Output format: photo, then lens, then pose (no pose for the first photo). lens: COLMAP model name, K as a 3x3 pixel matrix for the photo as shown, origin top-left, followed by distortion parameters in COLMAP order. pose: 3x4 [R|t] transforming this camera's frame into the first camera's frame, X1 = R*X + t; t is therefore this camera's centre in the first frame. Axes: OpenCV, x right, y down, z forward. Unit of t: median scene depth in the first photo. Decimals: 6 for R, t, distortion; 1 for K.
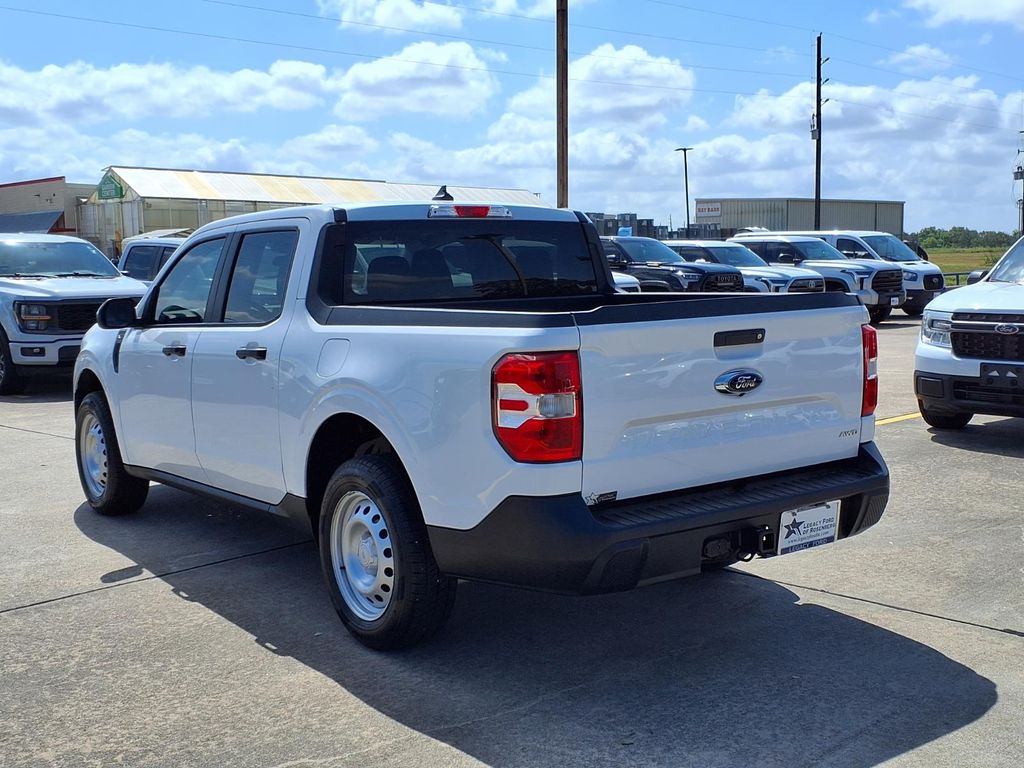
lens RADIAL K [[1165.8, 0, 512.0], [0, 1165.8, 384.0], [0, 0, 1]] dist [0.181377, -0.527765]
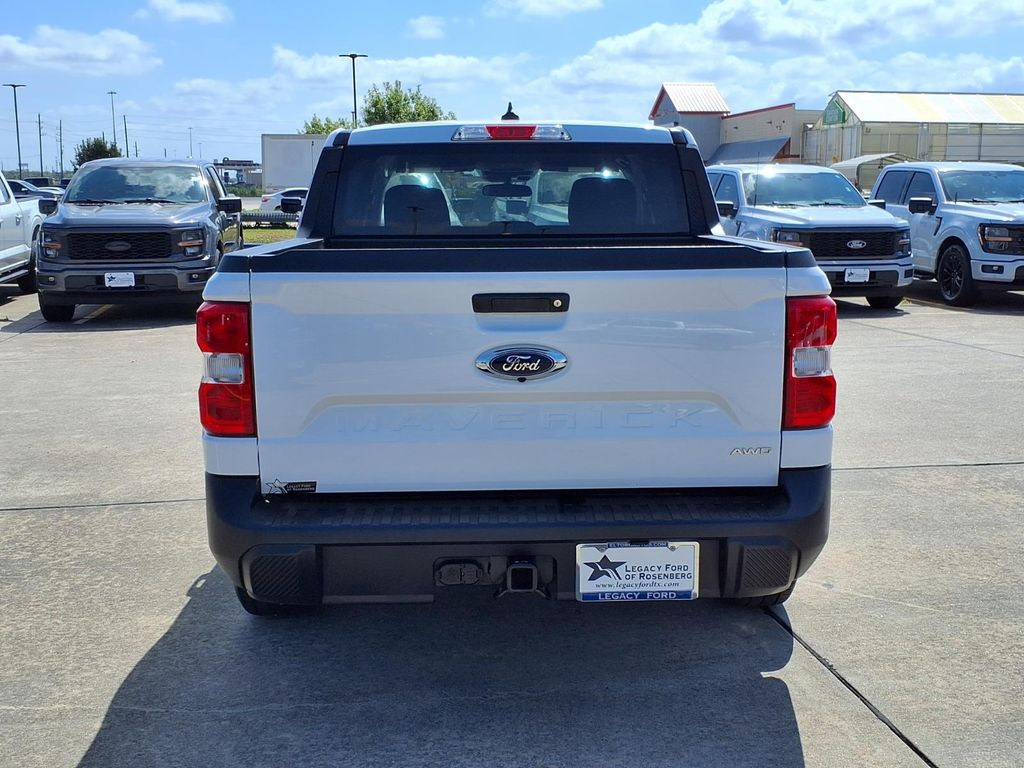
lens RADIAL K [[1165.8, 0, 512.0], [0, 1165.8, 384.0], [0, 0, 1]] dist [0.181377, -0.527765]
pose [[0.818831, 0.108086, -0.563767, 0.542609], [-0.073294, 0.993761, 0.084071, -0.044562], [0.569337, -0.027519, 0.821644, 0.342868]]
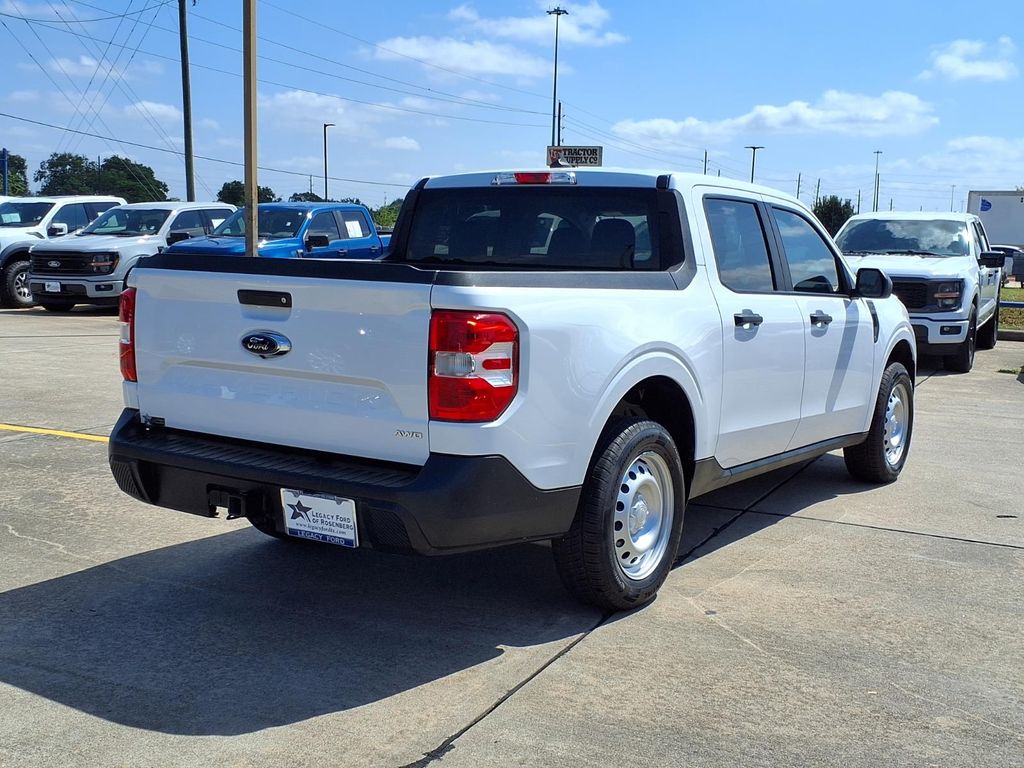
lens RADIAL K [[1109.5, 0, 538.3], [0, 1109.5, 384.4], [0, 0, 1]] dist [0.278401, -0.813750]
pose [[0.366446, 0.150012, -0.918267, 1.020234], [-0.136078, 0.984946, 0.106601, -0.088692], [0.920435, 0.085893, 0.381343, 0.760320]]
